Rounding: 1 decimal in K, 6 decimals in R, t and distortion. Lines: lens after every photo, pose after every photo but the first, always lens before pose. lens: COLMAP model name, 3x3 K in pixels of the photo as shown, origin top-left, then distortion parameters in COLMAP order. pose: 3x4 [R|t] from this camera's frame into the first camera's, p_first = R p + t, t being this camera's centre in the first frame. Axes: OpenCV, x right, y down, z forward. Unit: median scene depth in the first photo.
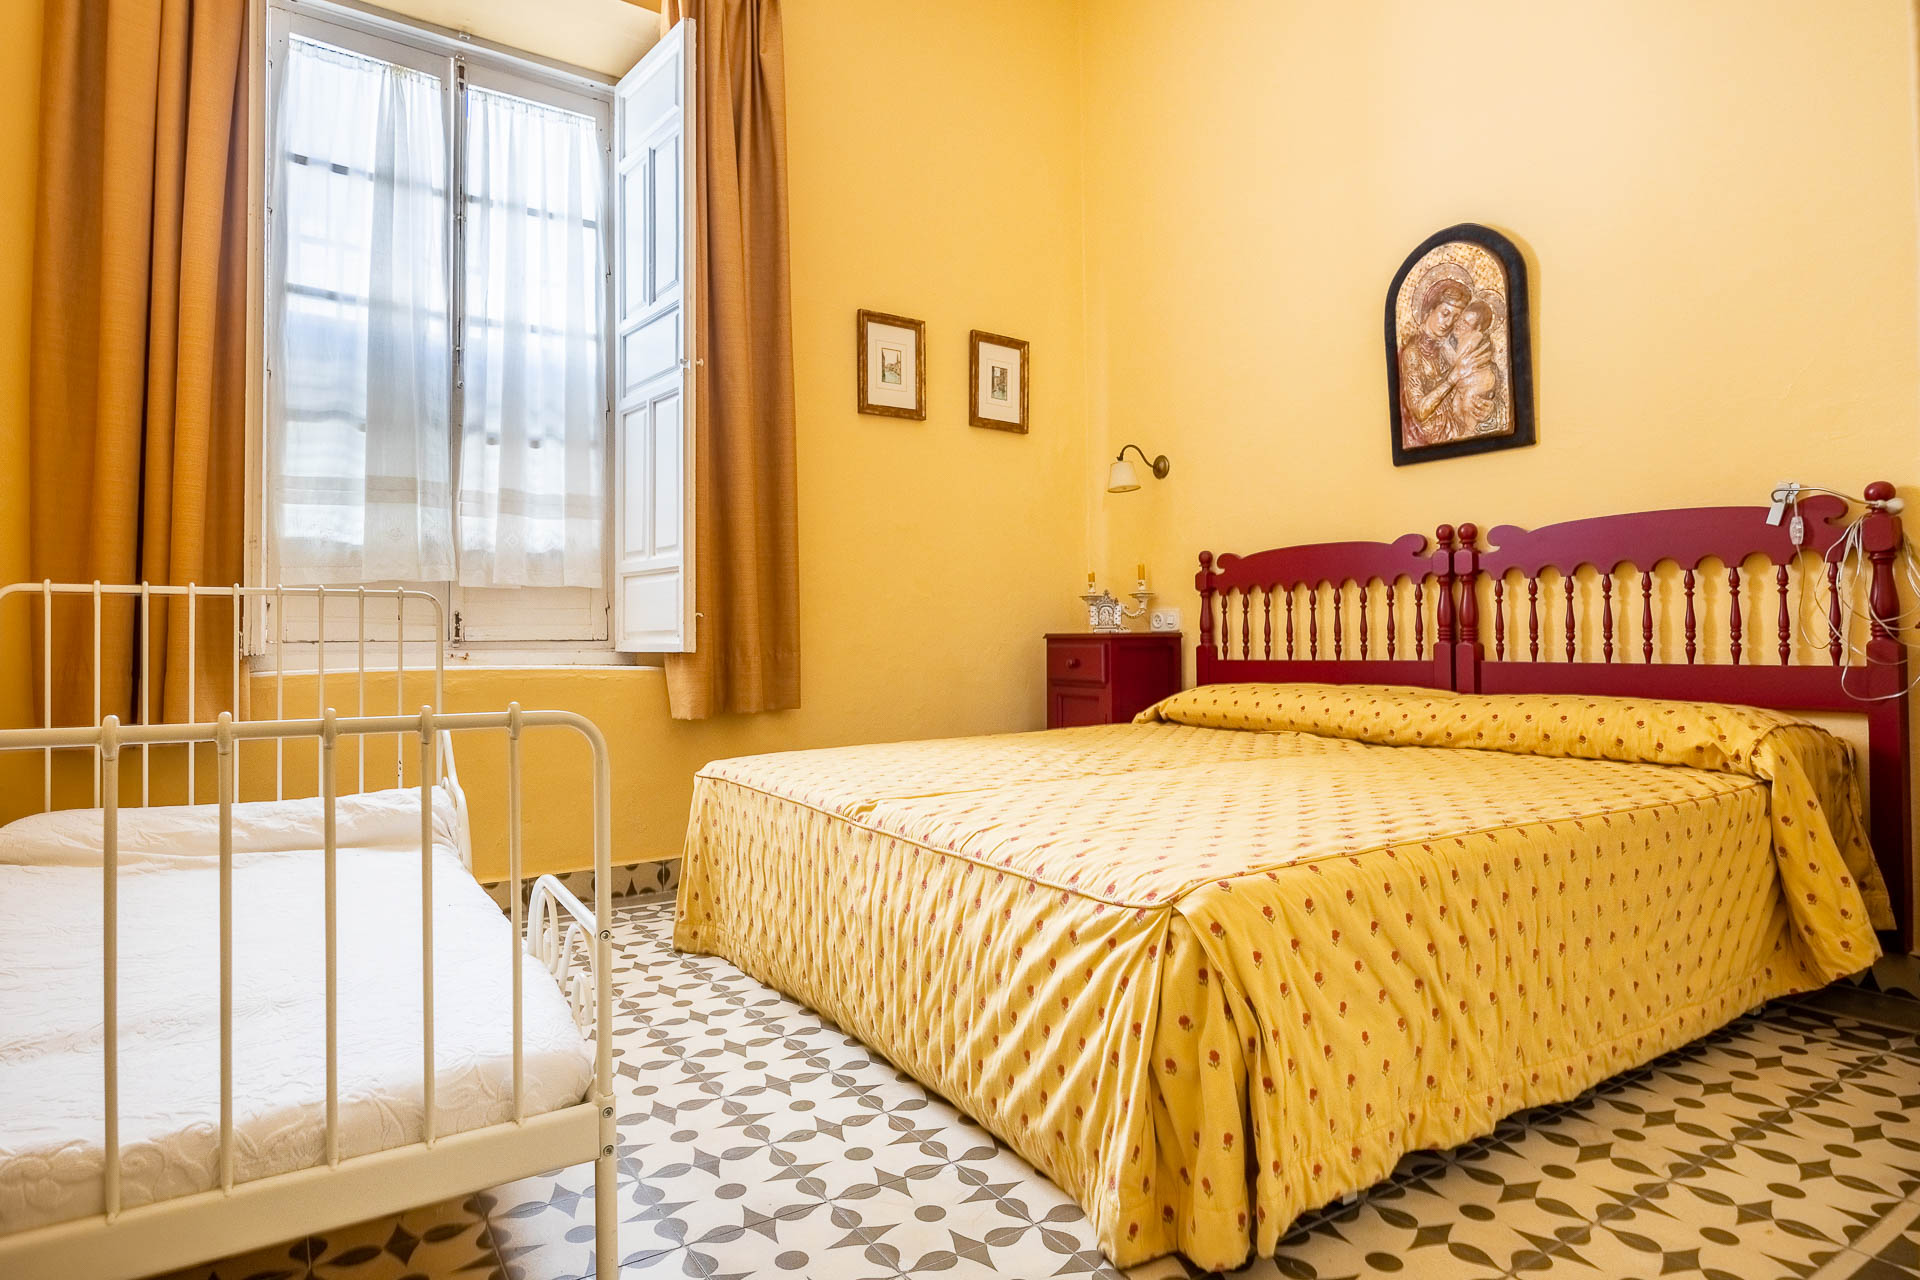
lens RADIAL K [[1060.5, 0, 956.6], [0, 1060.5, 639.7], [0, 0, 1]] dist [0.021489, 0.001037]
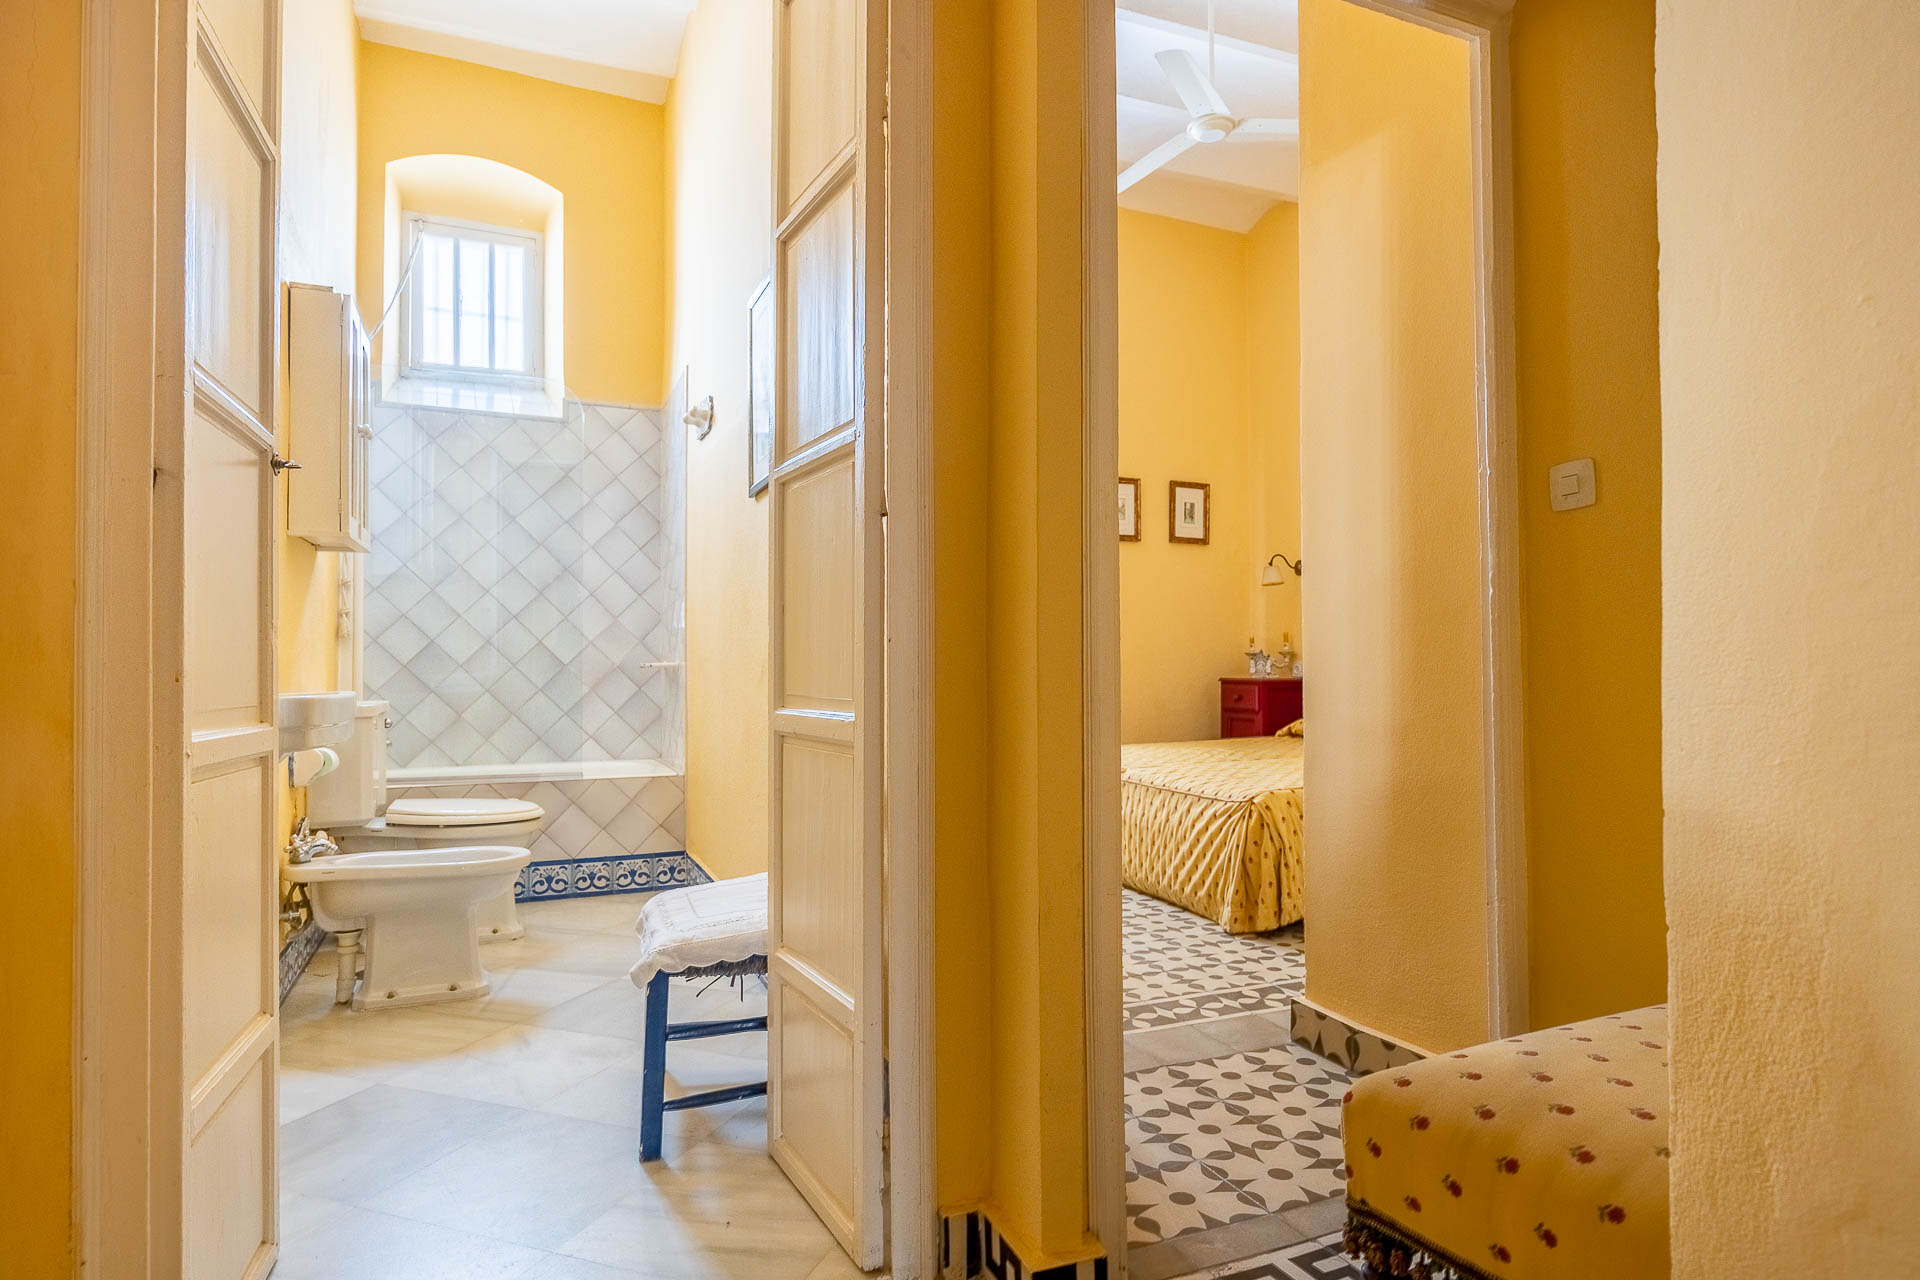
lens RADIAL K [[1133.9, 0, 907.7], [0, 1133.9, 657.3], [0, 0, 1]] dist [-0.003827, -0.000142]
pose [[0.978225, 0.000922, -0.207544, -0.040183], [0.000047, 0.999989, 0.004663, -0.096392], [0.207546, -0.004571, 0.978215, -1.558714]]
